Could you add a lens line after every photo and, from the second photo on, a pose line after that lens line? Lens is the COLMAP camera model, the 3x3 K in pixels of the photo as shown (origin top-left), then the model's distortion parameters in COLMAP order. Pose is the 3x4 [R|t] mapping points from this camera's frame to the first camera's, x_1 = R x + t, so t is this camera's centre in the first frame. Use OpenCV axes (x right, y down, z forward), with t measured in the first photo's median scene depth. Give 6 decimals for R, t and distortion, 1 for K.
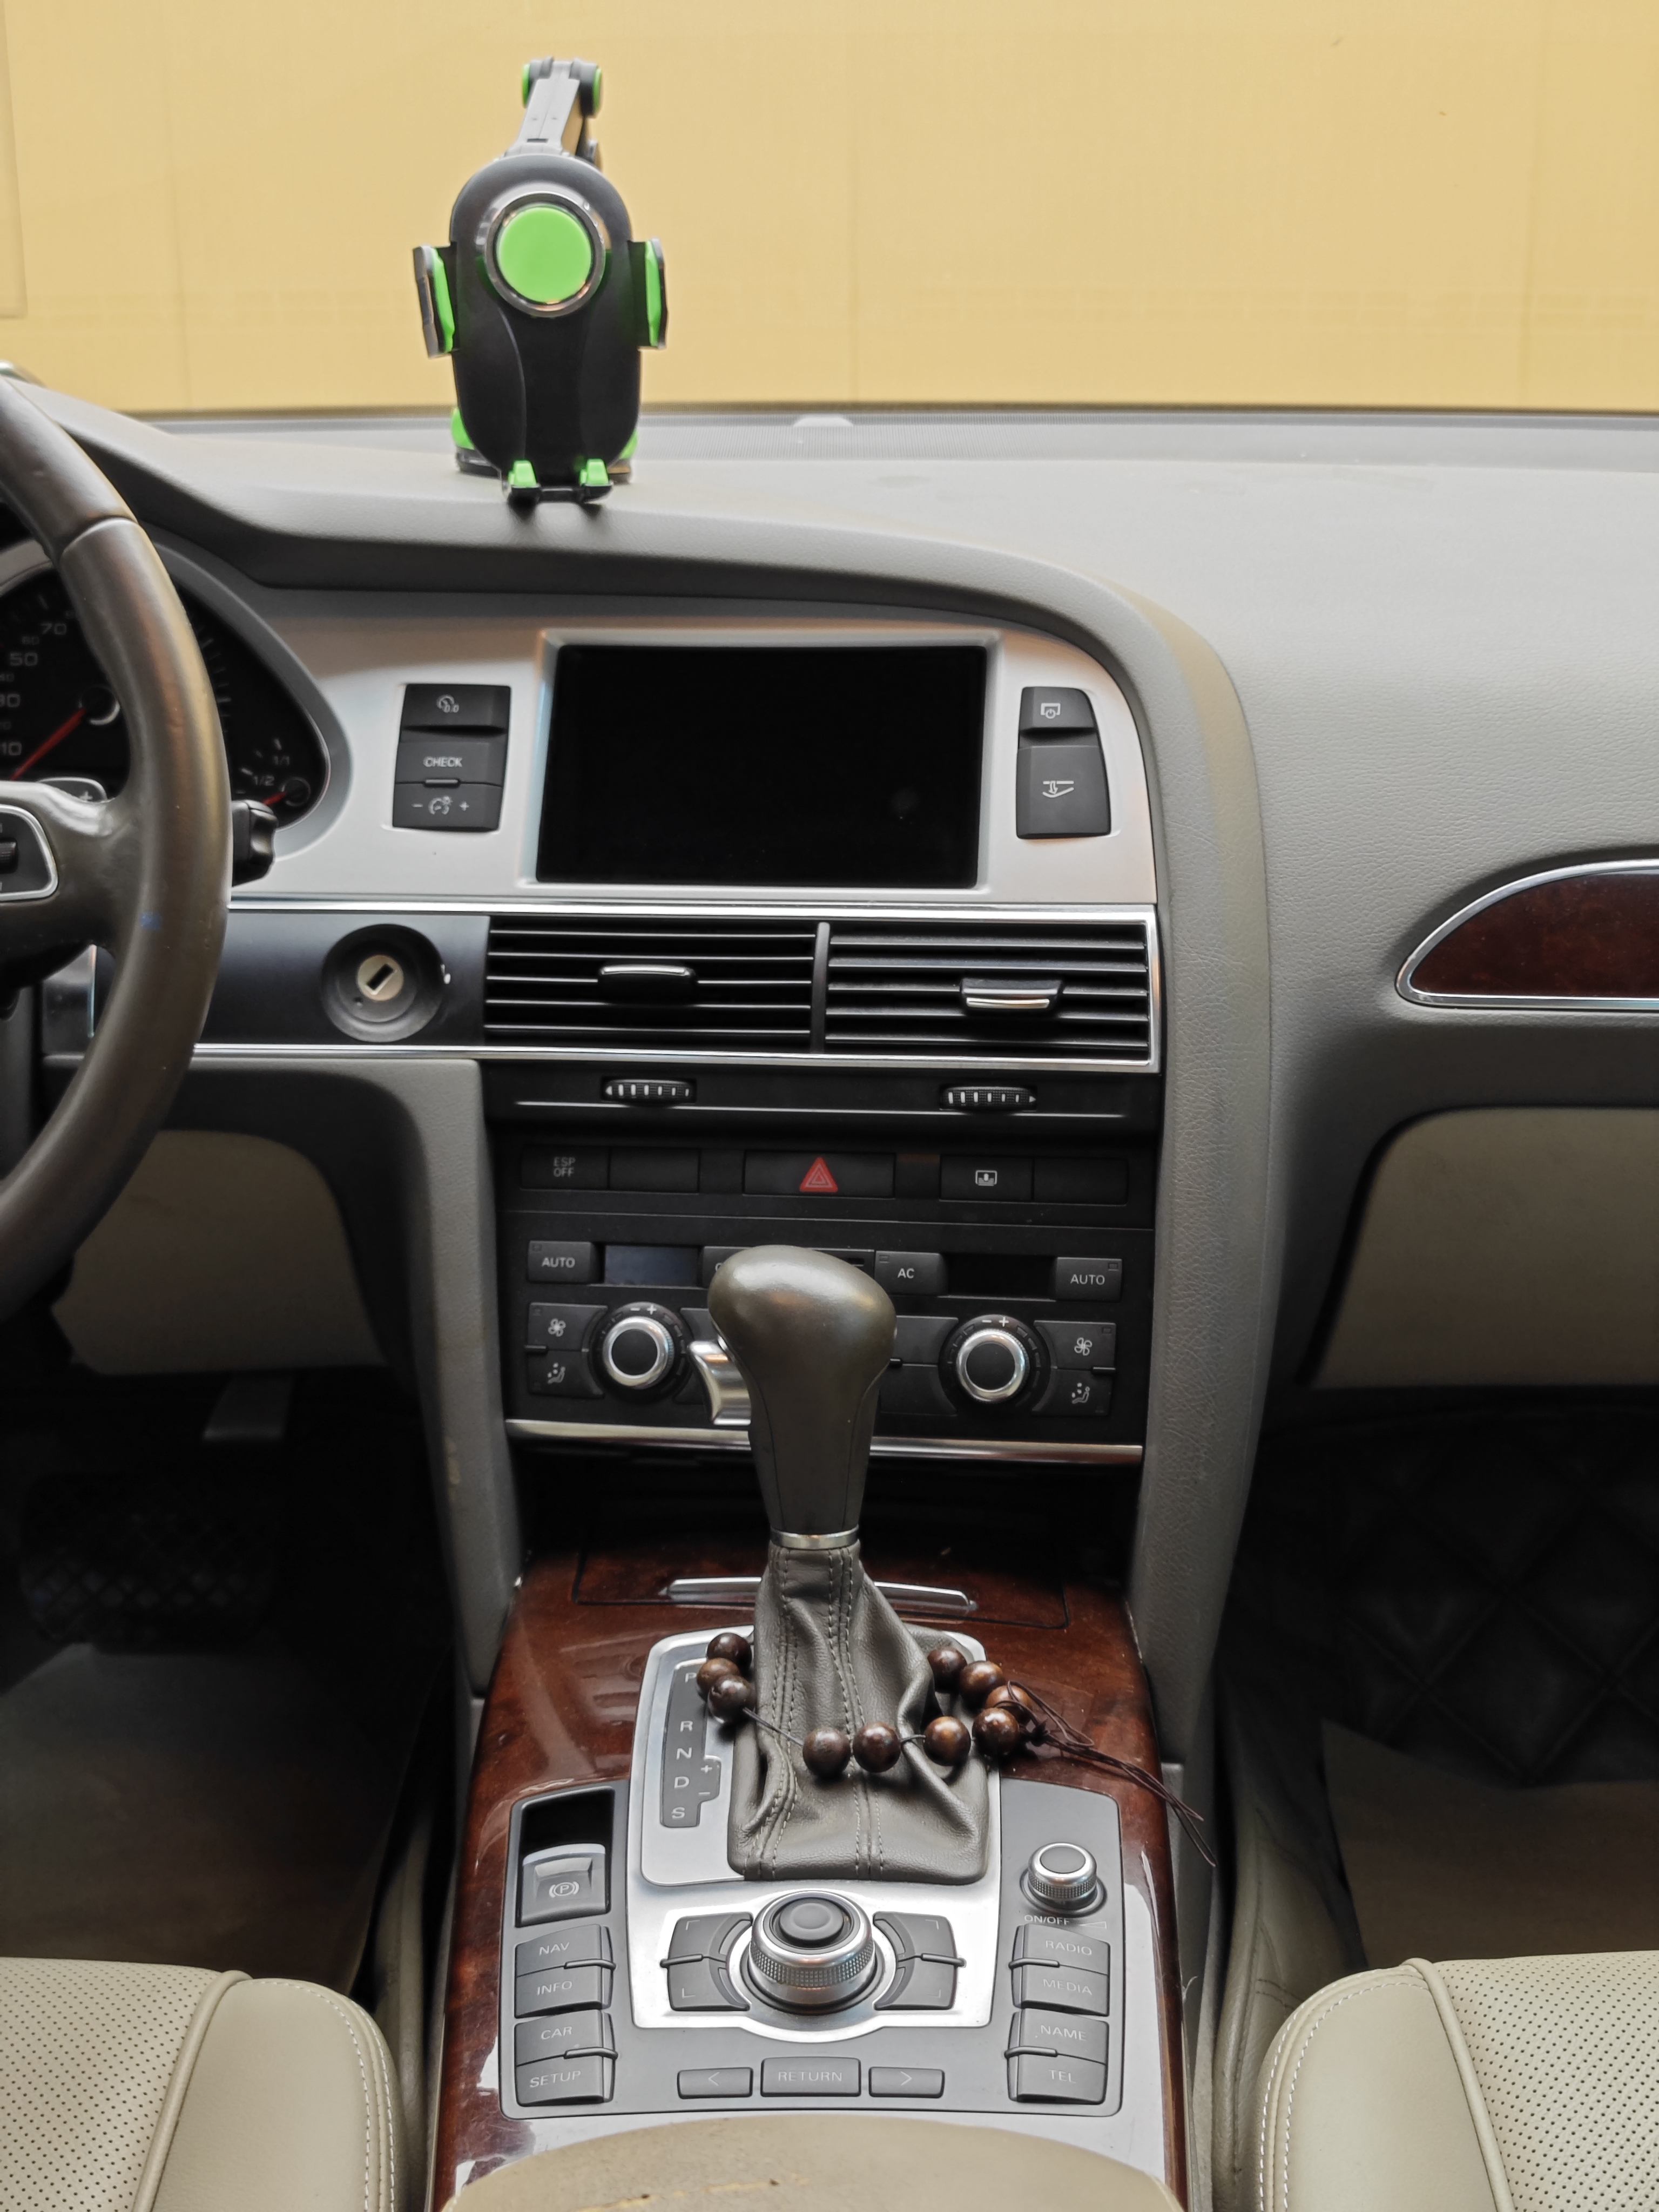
lens RADIAL K [[2657.9, 0, 795.2], [0, 2657.9, 1152.9], [0, 0, 1]] dist [0.055148, 0.000000]
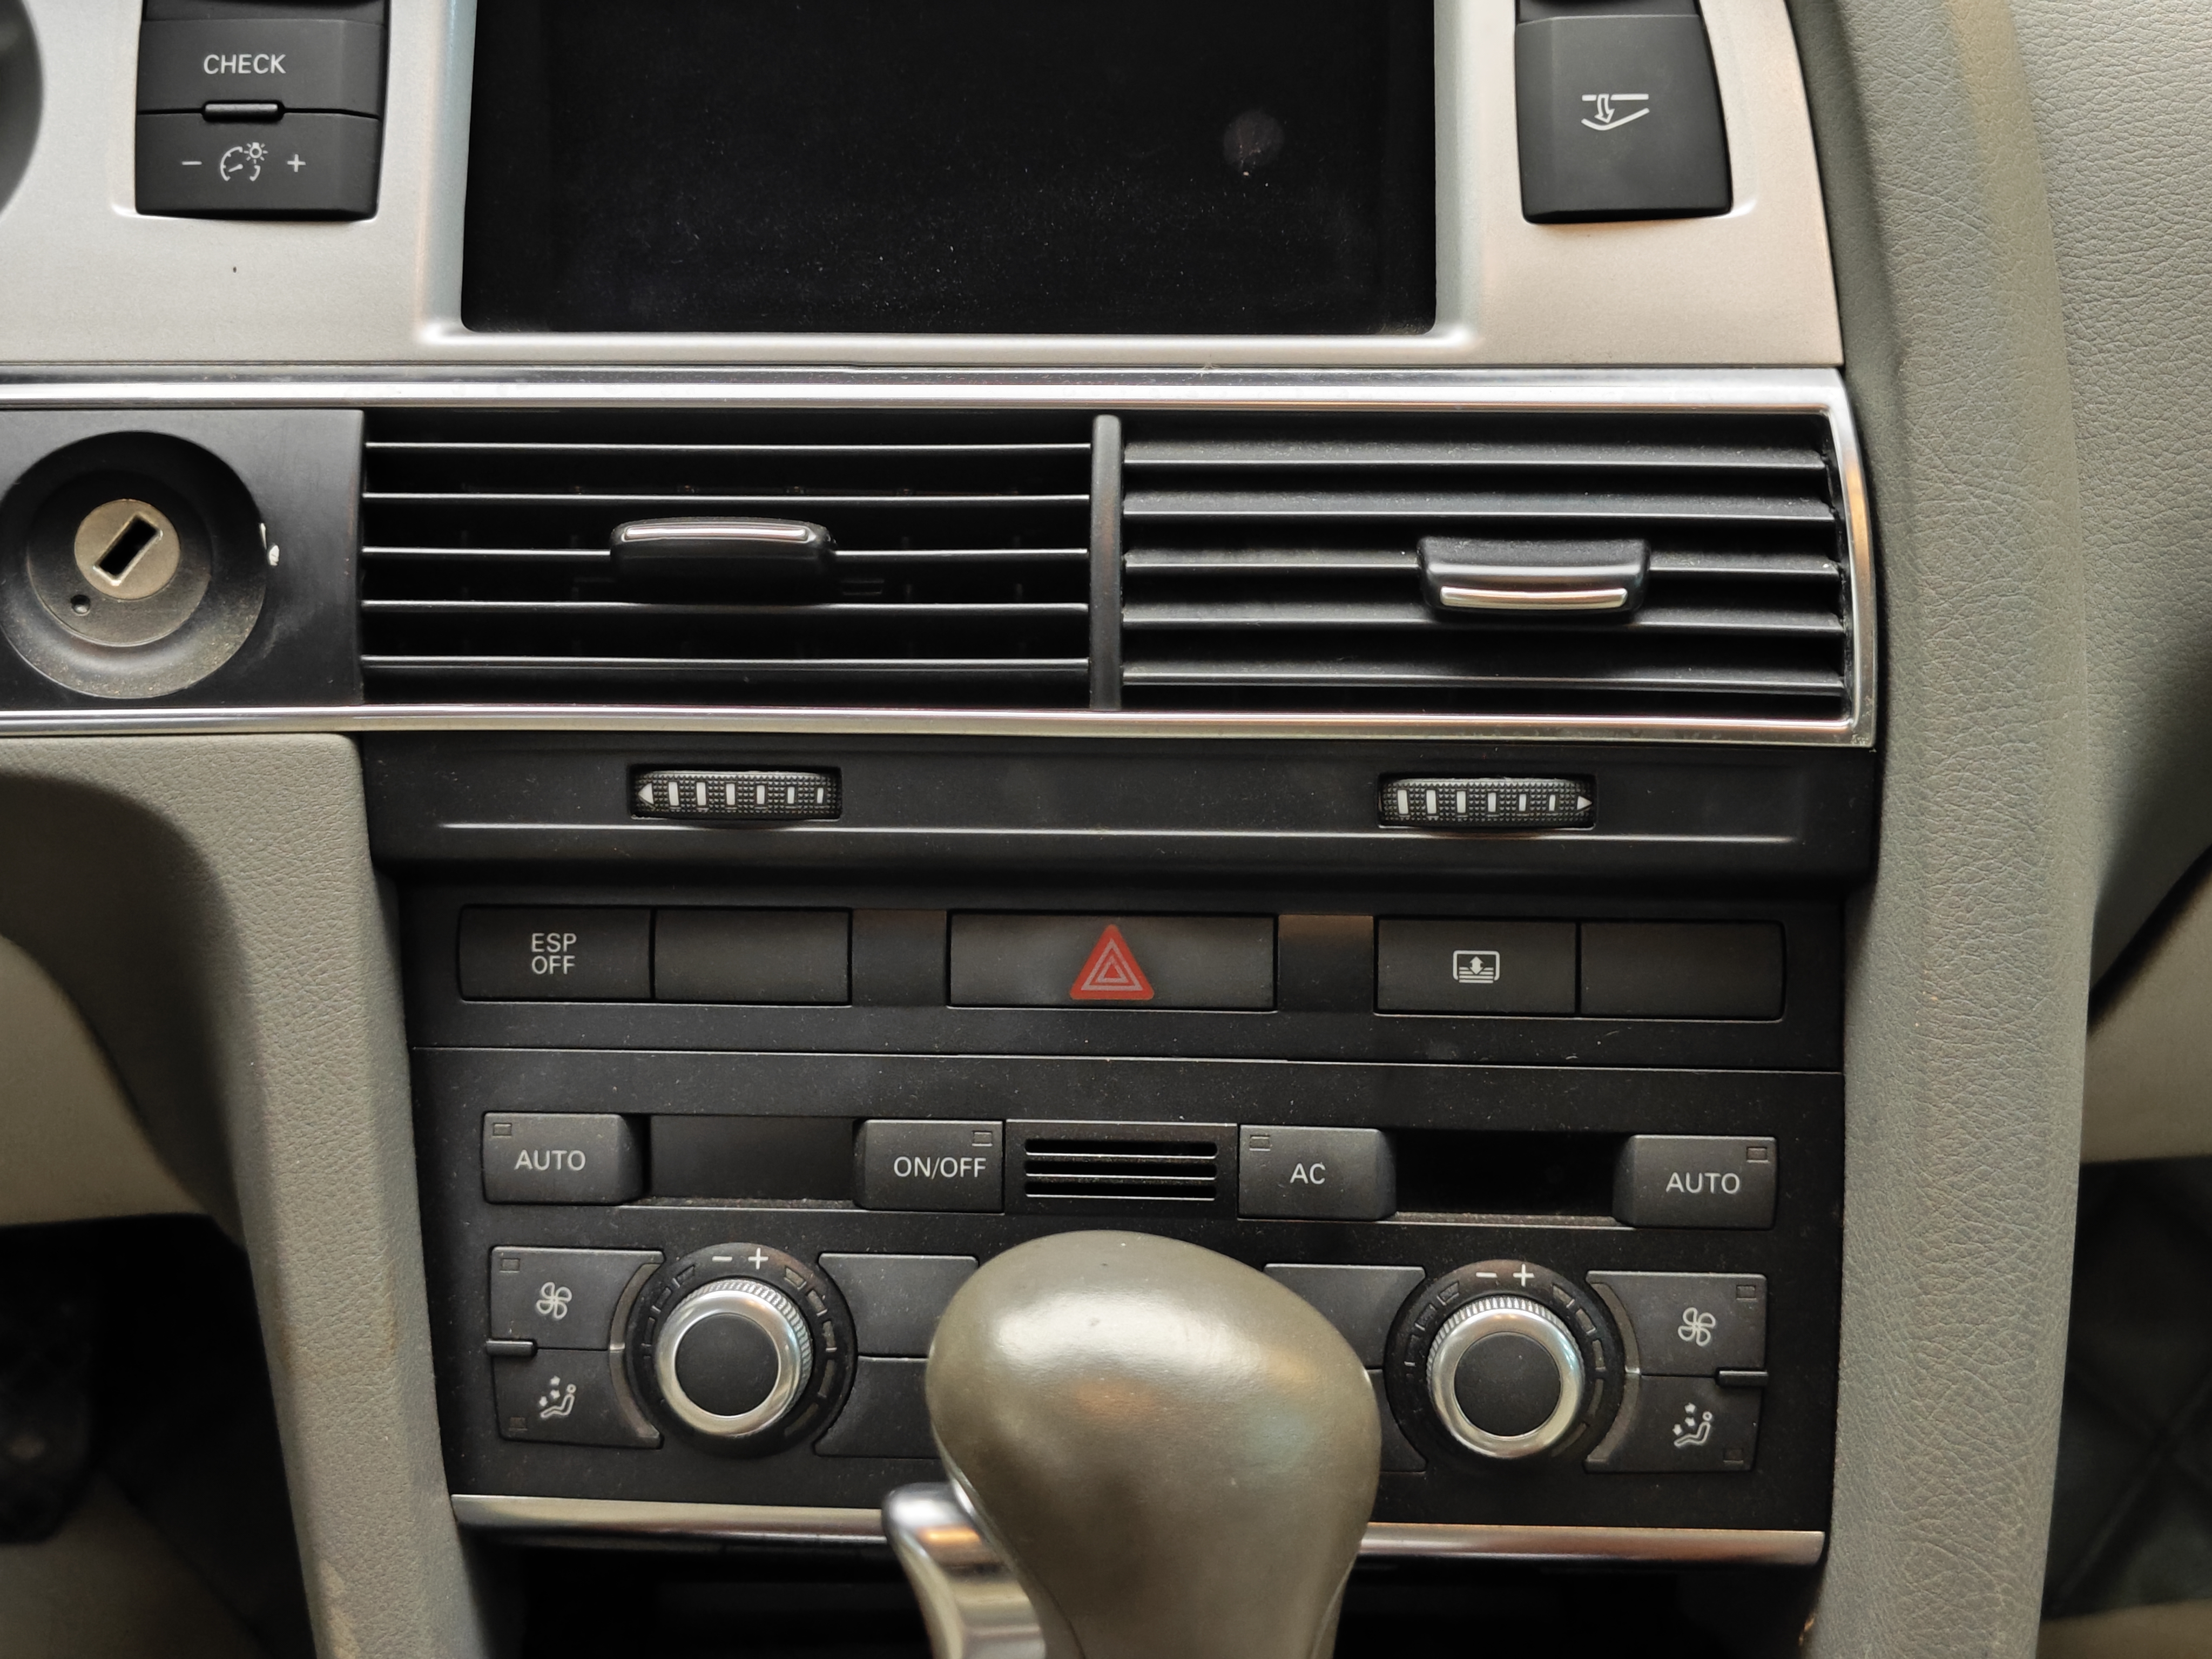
lens RADIAL K [[3018.7, 0, 1101.4], [0, 3018.7, 814.9], [0, 0, 1]] dist [0.037411, 0.000000]
pose [[0.995224, -0.034269, 0.091404, -0.040206], [0.024847, 0.994443, 0.102299, -0.071968], [-0.094402, -0.099539, 0.990545, 0.481858]]
